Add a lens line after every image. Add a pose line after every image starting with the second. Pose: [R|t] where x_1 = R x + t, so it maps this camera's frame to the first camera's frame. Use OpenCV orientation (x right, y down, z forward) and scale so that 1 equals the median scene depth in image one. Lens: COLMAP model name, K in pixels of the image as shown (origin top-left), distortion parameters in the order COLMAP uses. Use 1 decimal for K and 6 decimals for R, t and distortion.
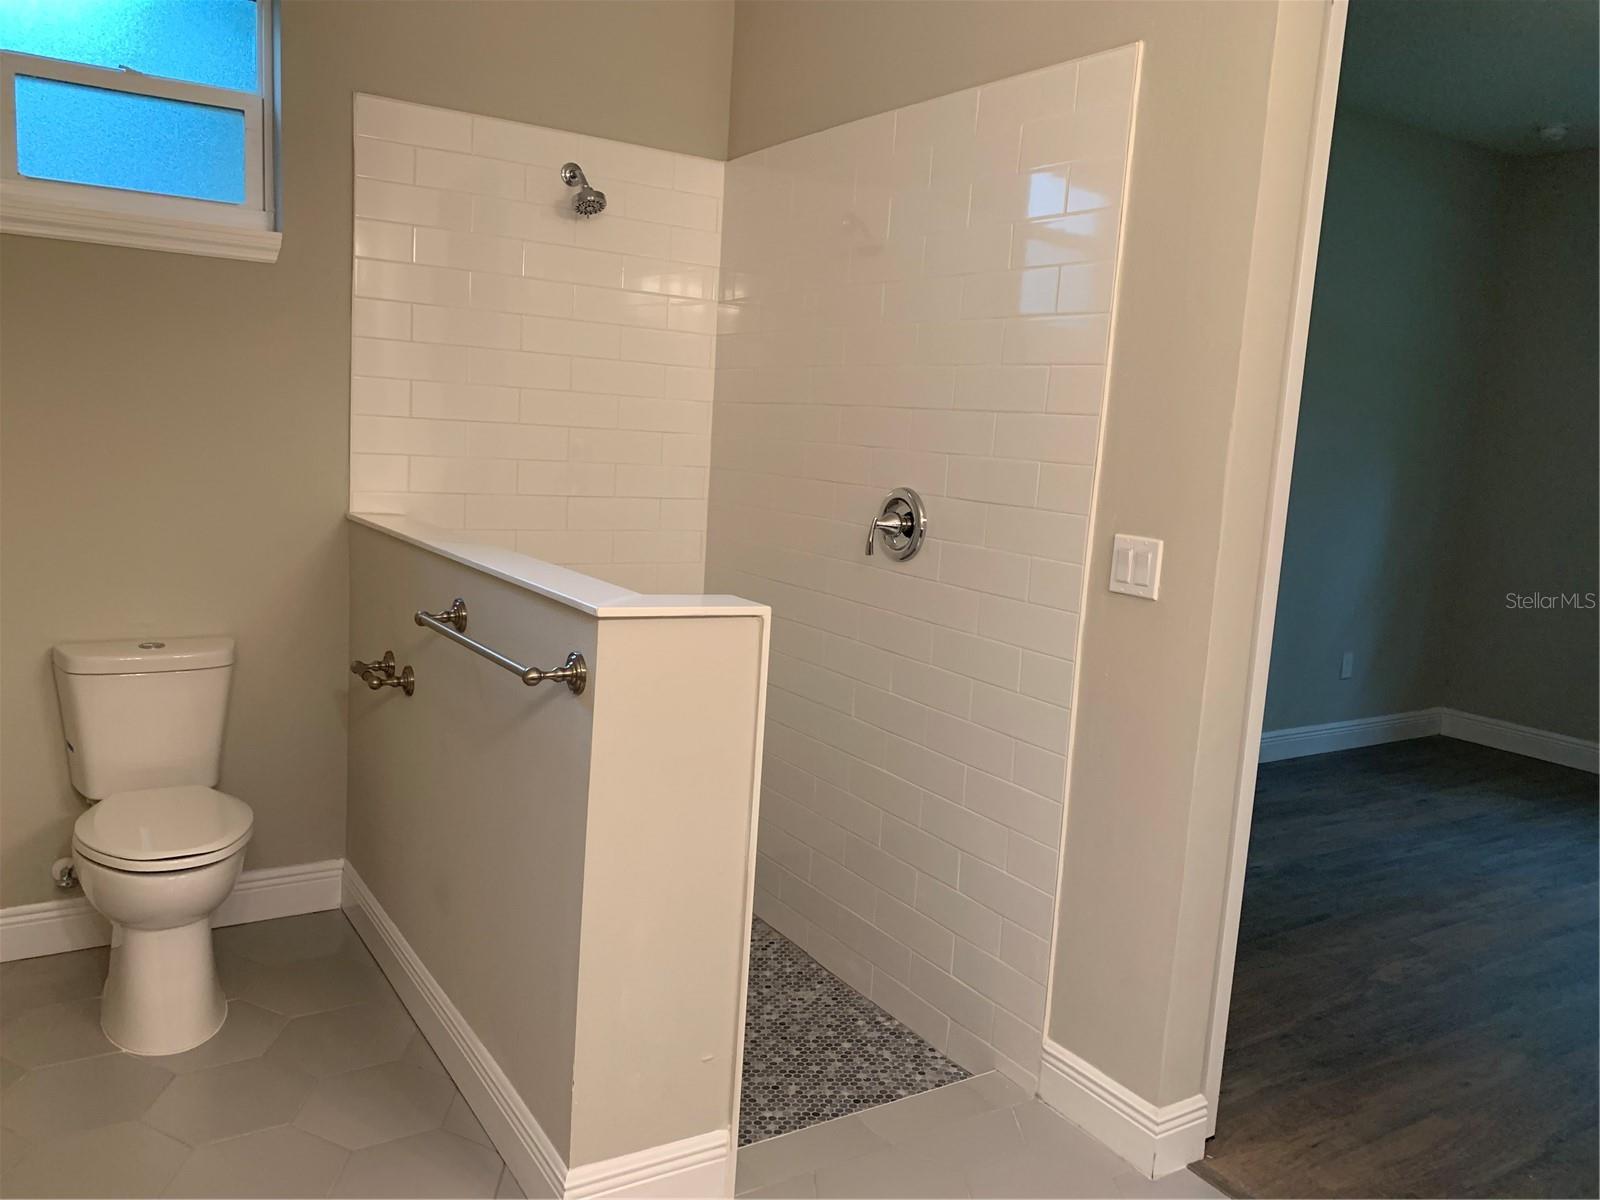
lens RADIAL K [[1224.1, 0, 795.0], [0, 1224.1, 598.2], [0, 0, 1]] dist [0.035255, -0.043107]
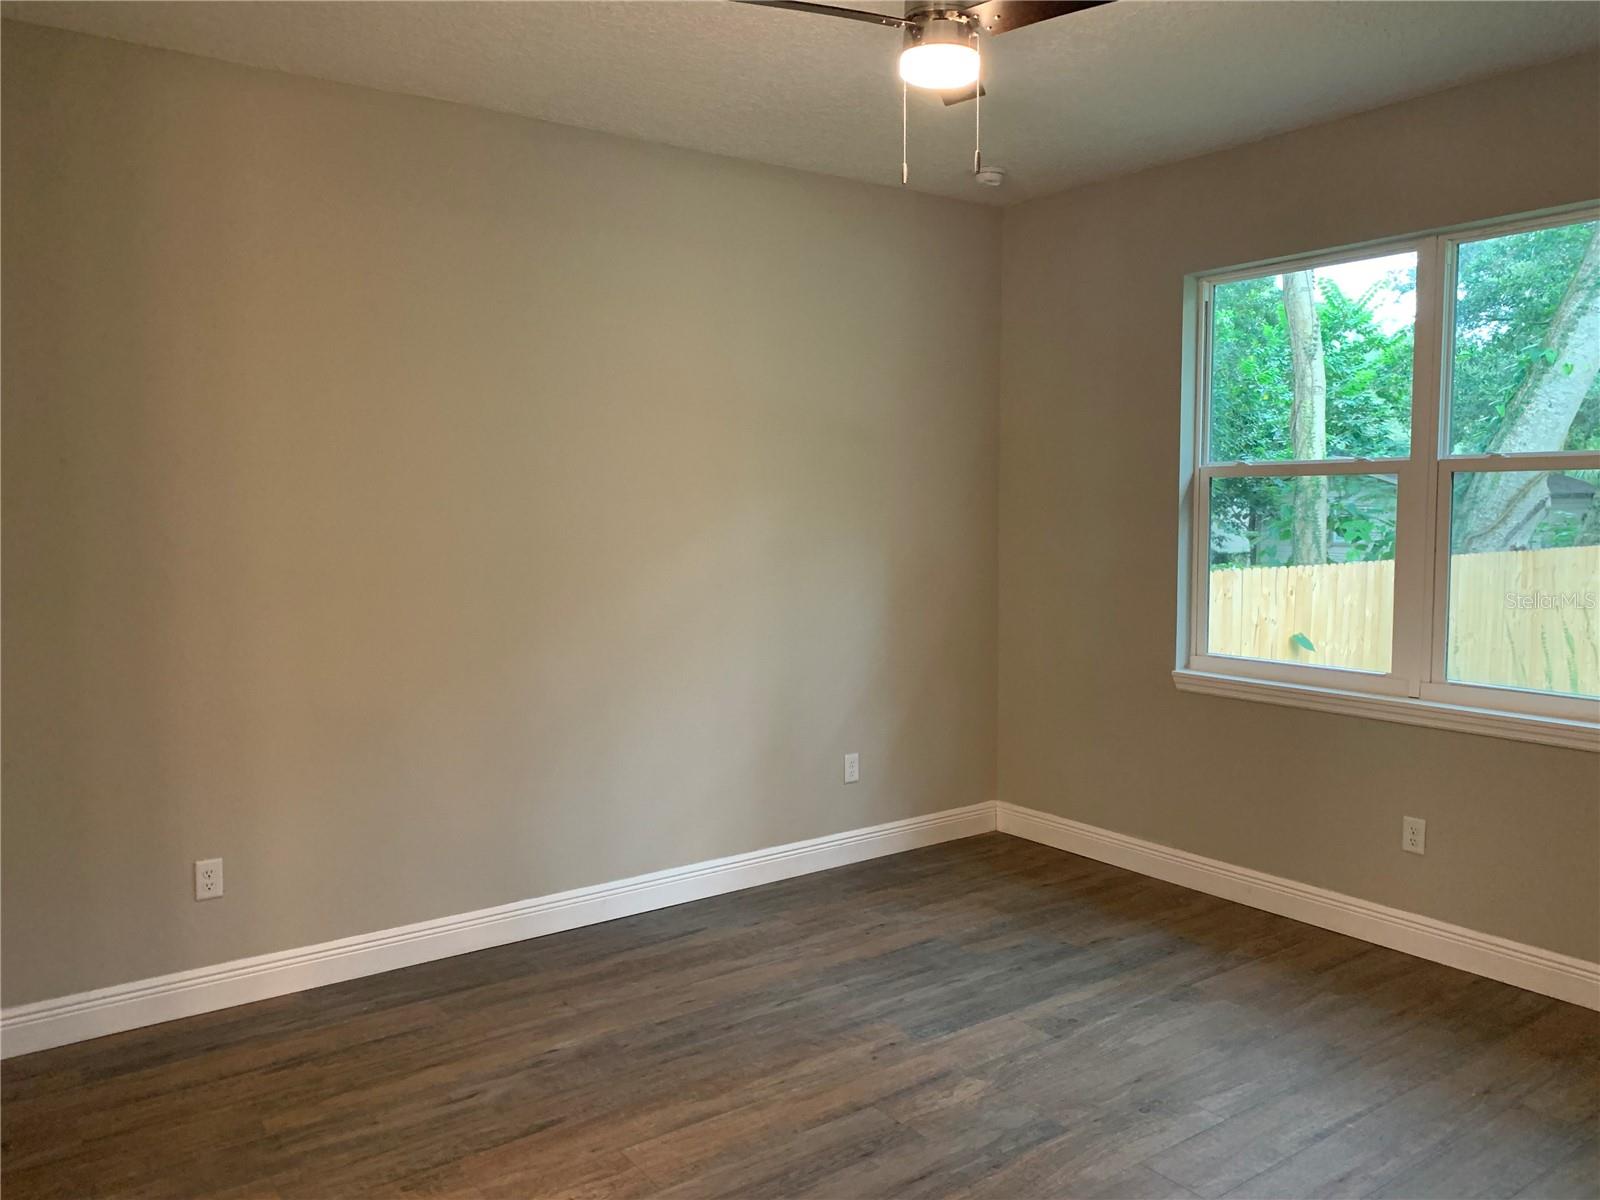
lens RADIAL K [[1224.1, 0, 803.3], [0, 1224.1, 604.3], [0, 0, 1]] dist [0.035255, -0.043107]
pose [[0.995781, -0.070945, 0.058206, 0.175619], [0.074258, 0.995616, -0.056879, -0.007864], [-0.053915, 0.060961, 0.996683, 0.047904]]
